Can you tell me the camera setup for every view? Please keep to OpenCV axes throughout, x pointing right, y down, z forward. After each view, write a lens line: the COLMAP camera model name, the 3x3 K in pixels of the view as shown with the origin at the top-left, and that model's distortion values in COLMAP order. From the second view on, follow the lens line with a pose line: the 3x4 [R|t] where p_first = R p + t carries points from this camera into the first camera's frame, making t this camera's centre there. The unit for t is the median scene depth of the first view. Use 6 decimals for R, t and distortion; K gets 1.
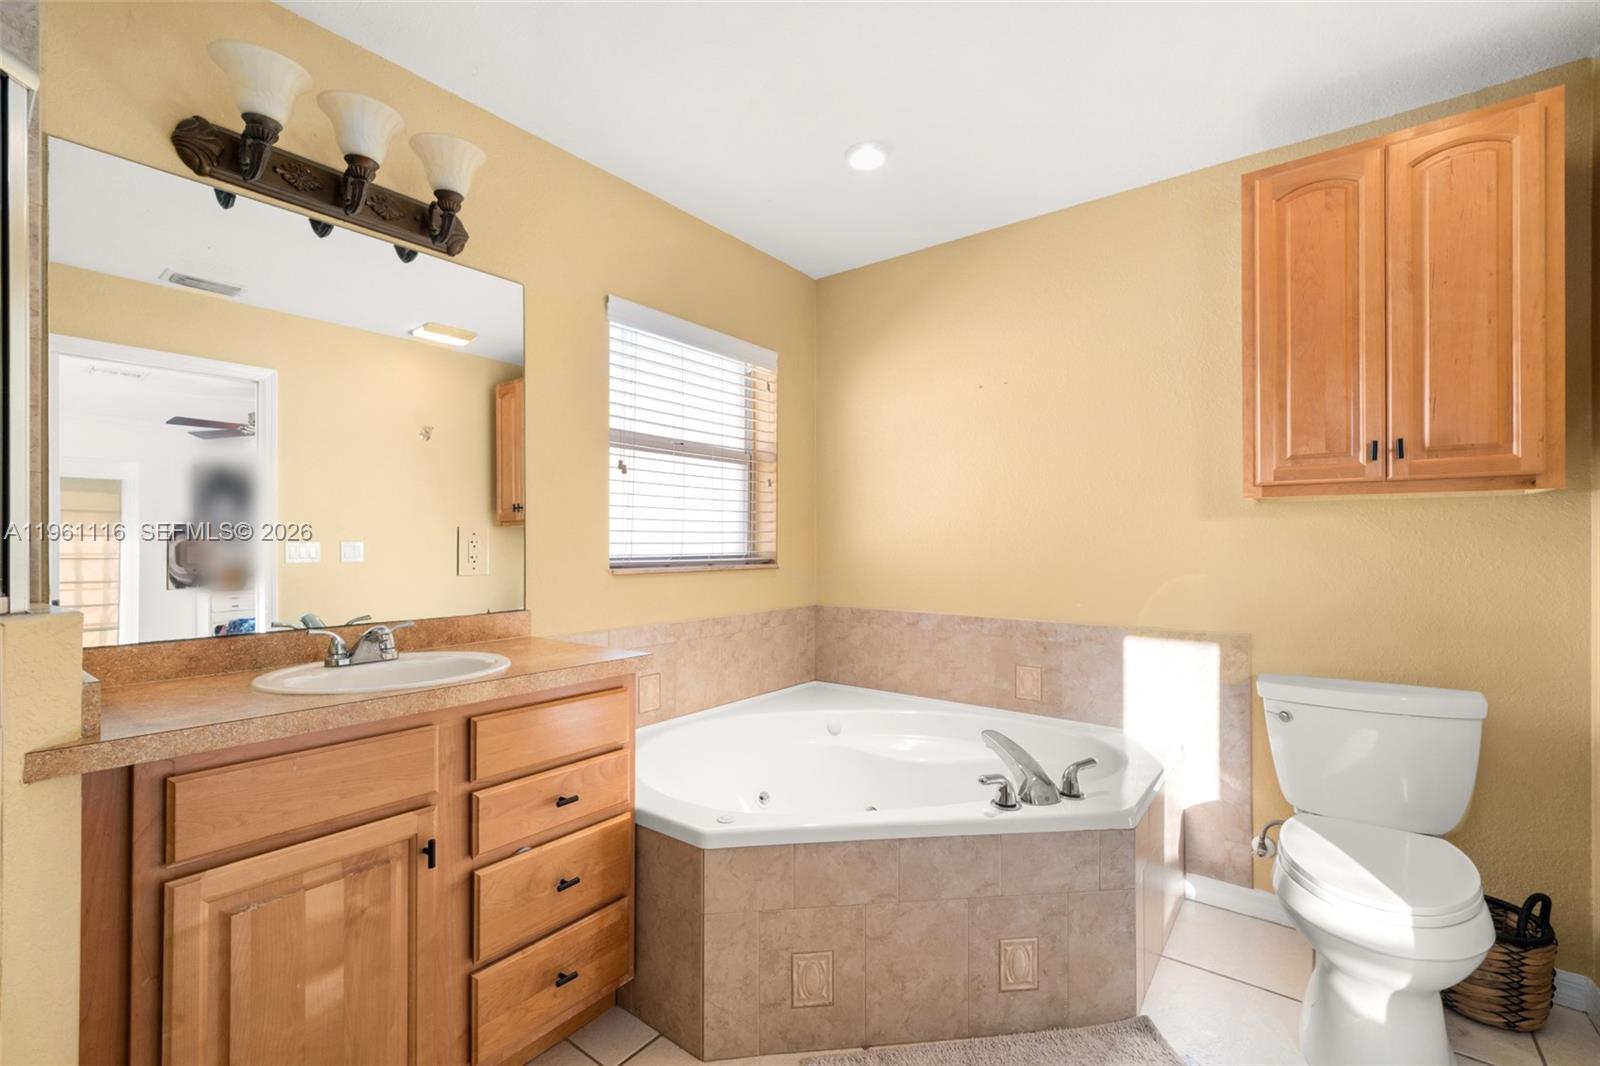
lens RADIAL K [[685.0, 0, 798.0], [0, 685.0, 540.5], [0, 0, 1]] dist [-0.000602, -0.000052]
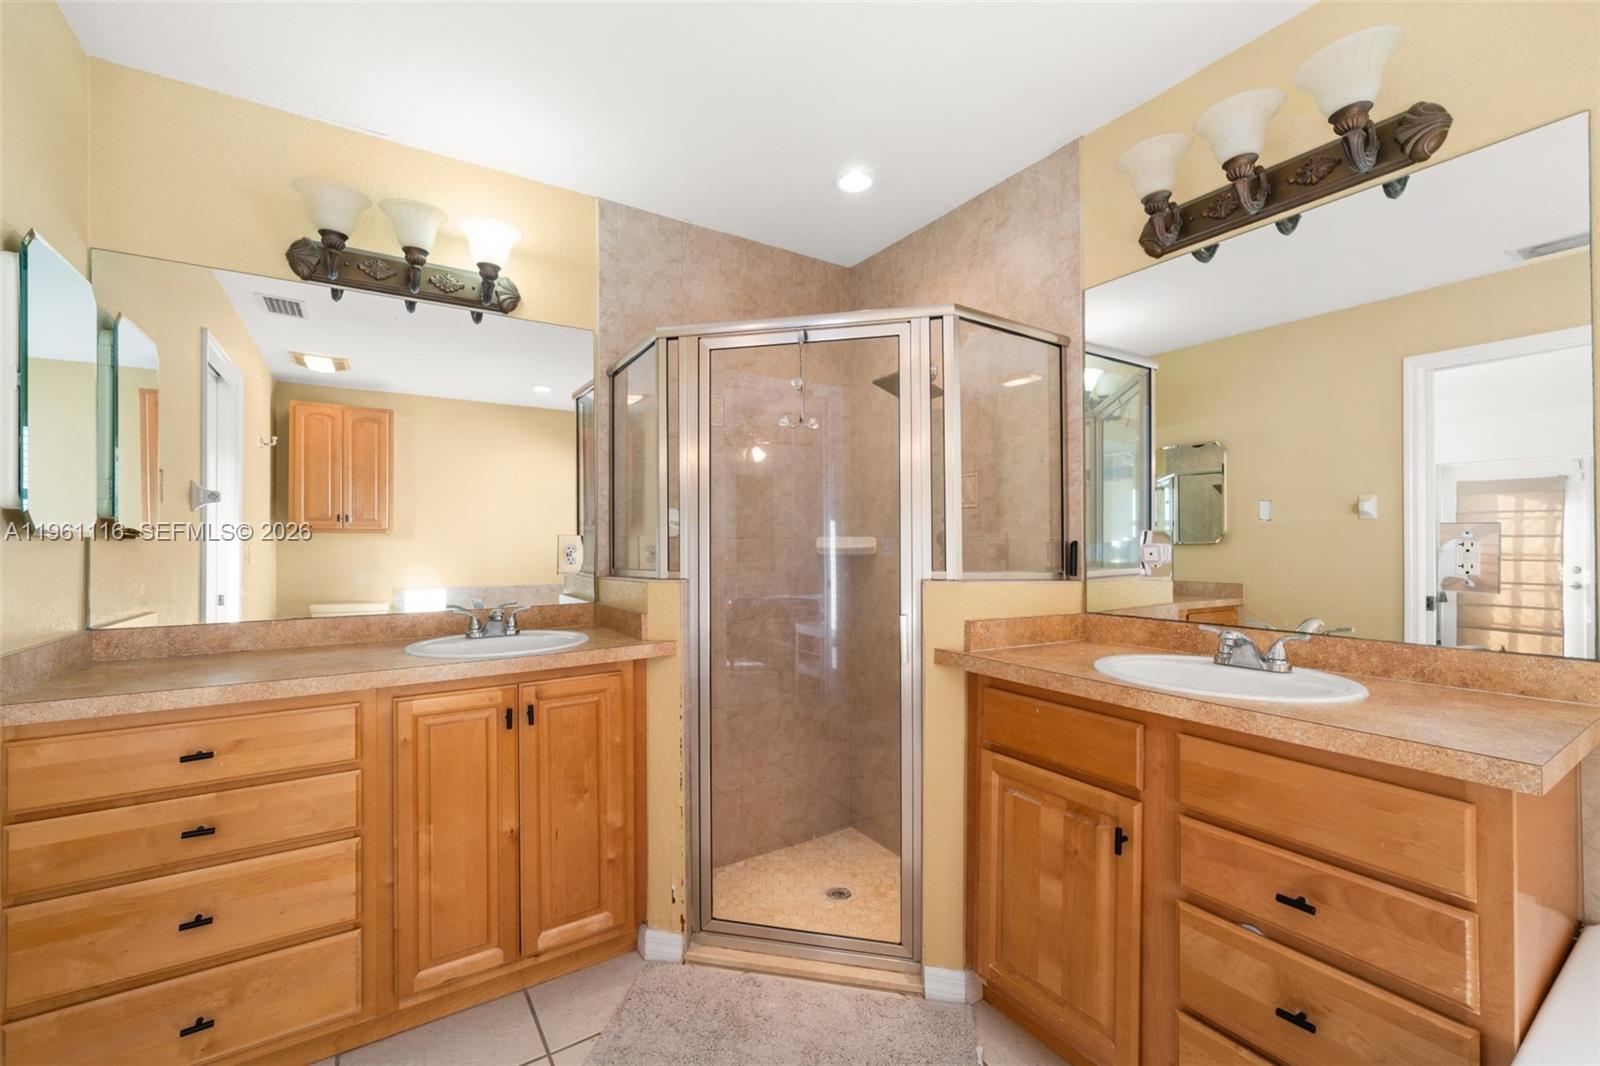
lens RADIAL K [[668.7, 0, 787.2], [0, 668.7, 544.3], [0, 0, 1]] dist [0.000450, 0.000201]
pose [[-0.331465, 0.004651, -0.943456, 0.504784], [0.002795, 0.999988, 0.003948, -0.004662], [0.943464, -0.001329, -0.331474, 0.714918]]
